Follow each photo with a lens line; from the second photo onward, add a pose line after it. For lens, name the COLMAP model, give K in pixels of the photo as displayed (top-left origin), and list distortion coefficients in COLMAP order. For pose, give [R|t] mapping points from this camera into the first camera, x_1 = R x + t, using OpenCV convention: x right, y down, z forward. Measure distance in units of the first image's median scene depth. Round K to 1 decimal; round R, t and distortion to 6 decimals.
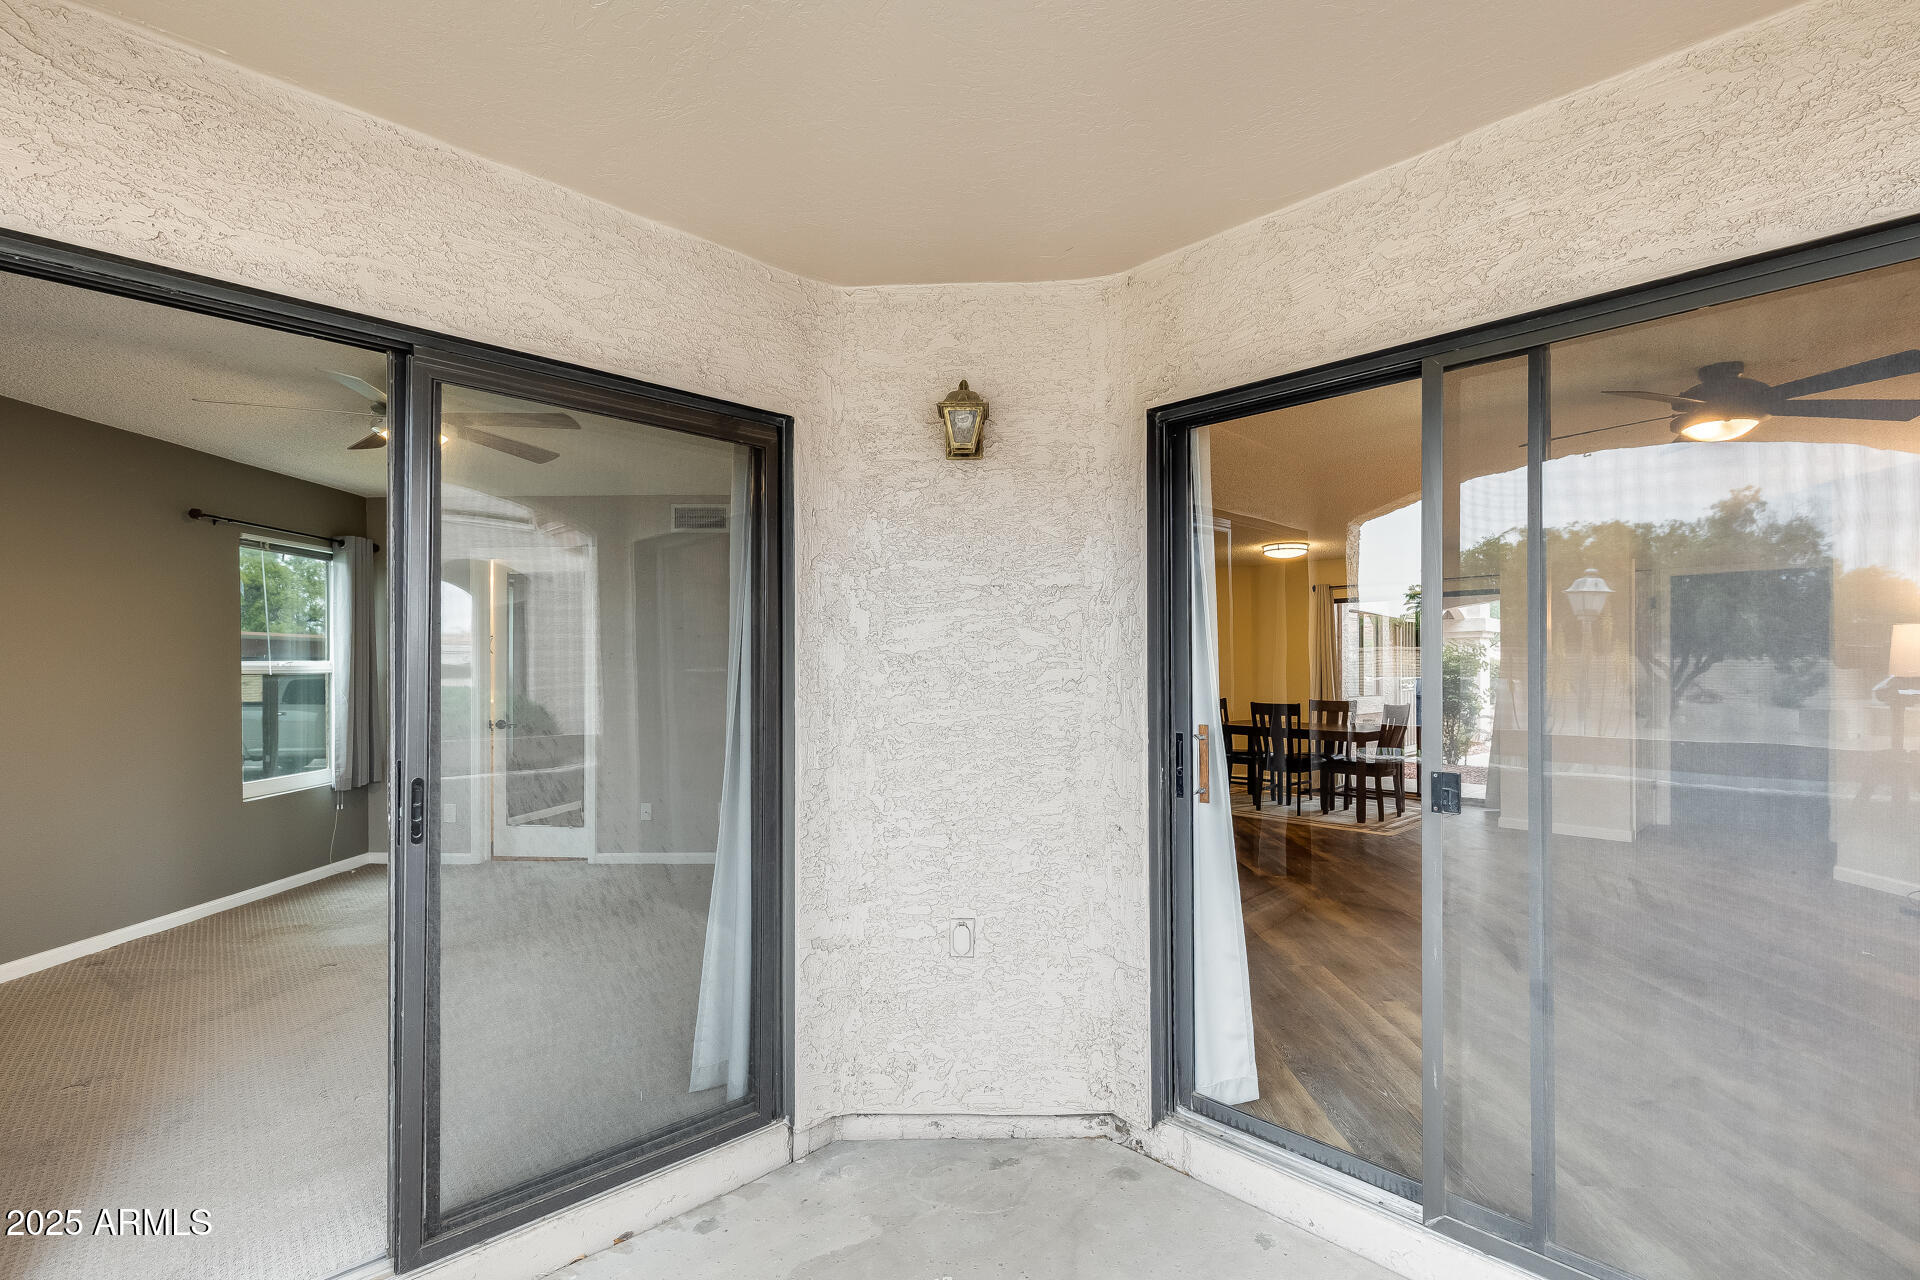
lens RADIAL K [[871.8, 0, 954.7], [0, 871.8, 658.9], [0, 0, 1]] dist [0.004895, -0.001176]
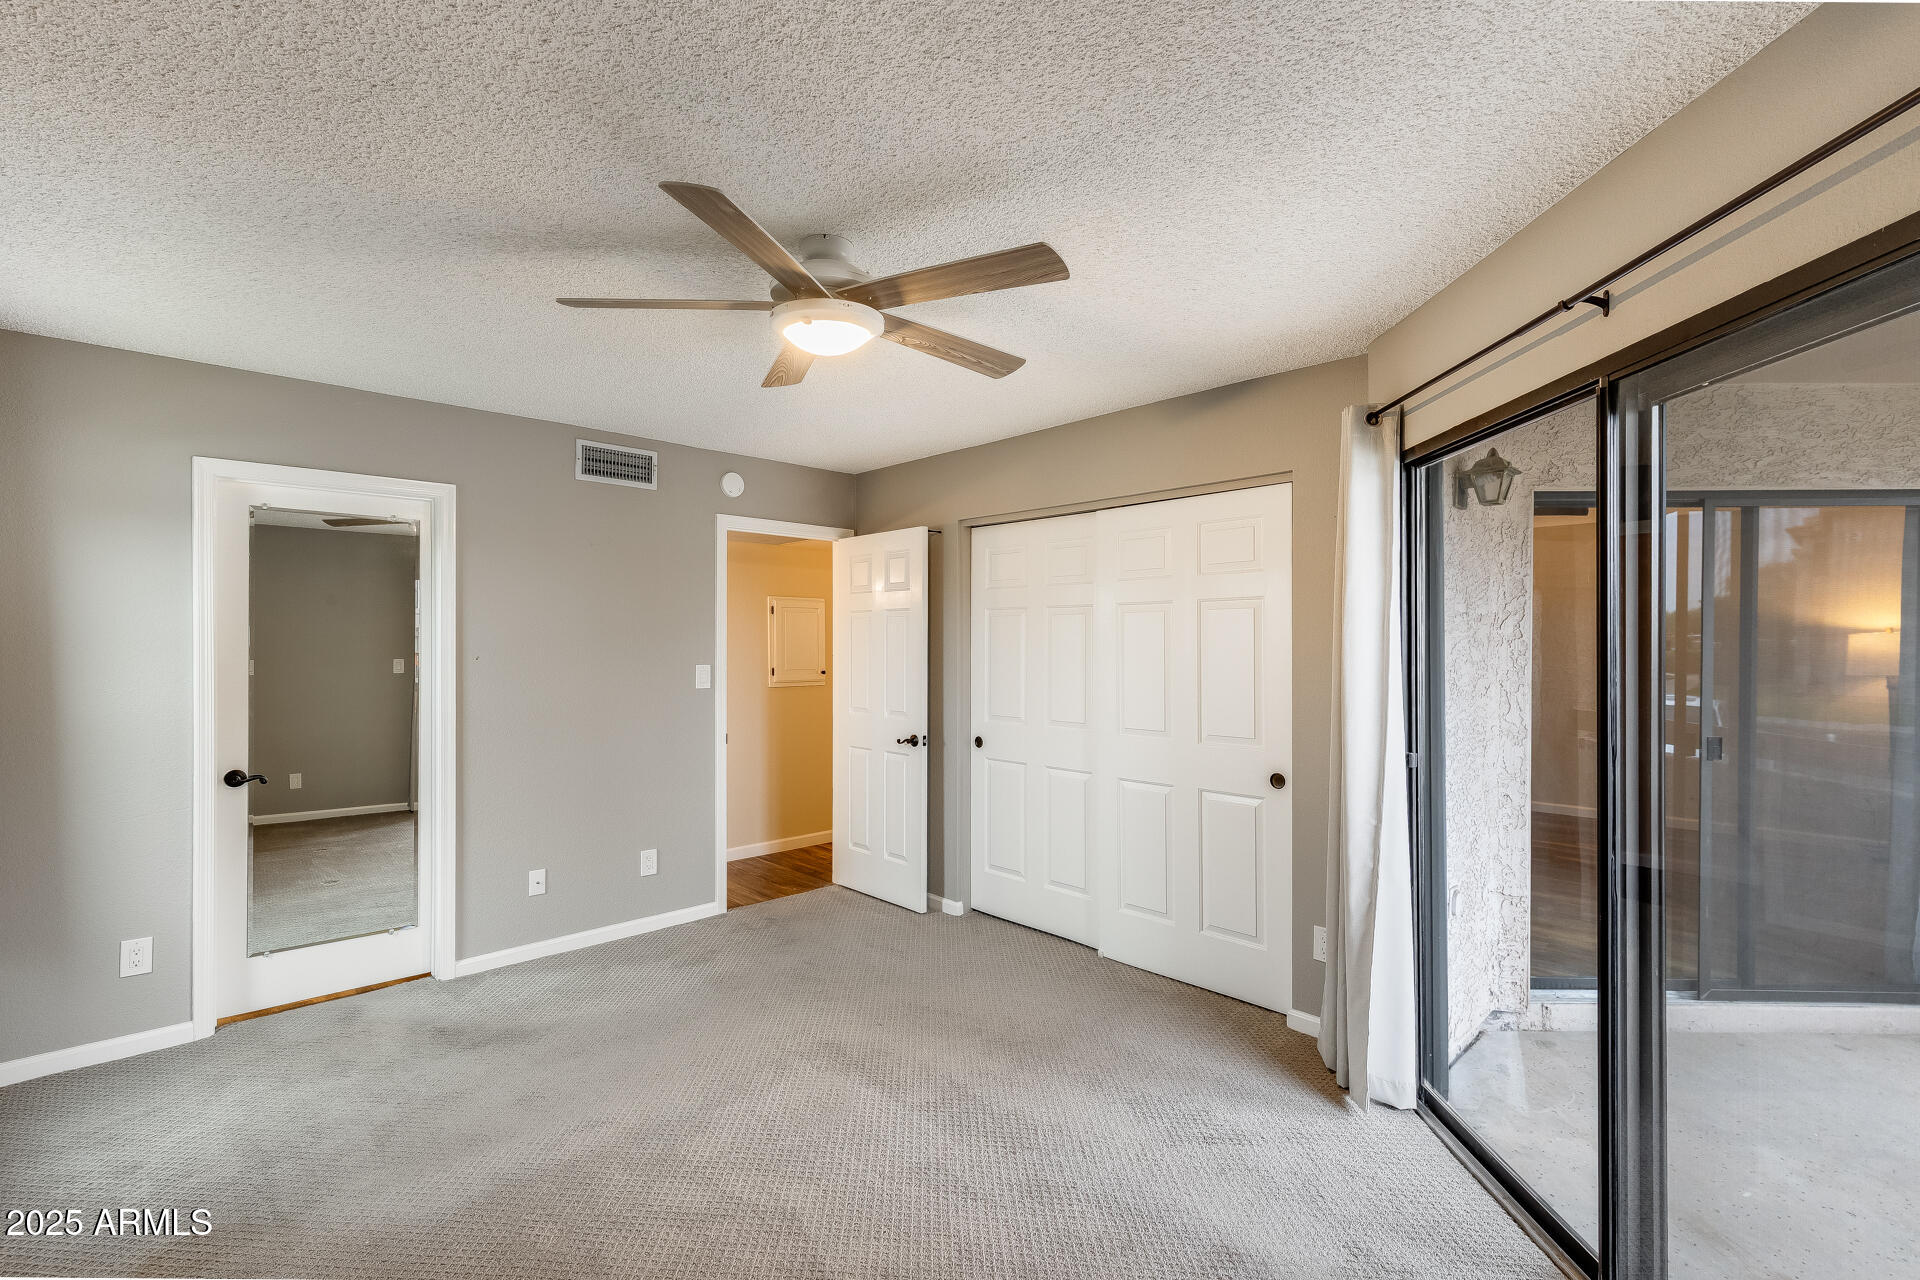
lens RADIAL K [[871.8, 0, 949.9], [0, 871.8, 641.3], [0, 0, 1]] dist [0.004895, -0.001176]
pose [[0.711233, 0.006969, 0.702922, -1.397457], [-0.008501, 0.999963, -0.001313, -0.037066], [-0.702905, -0.005042, 0.711265, 0.654283]]
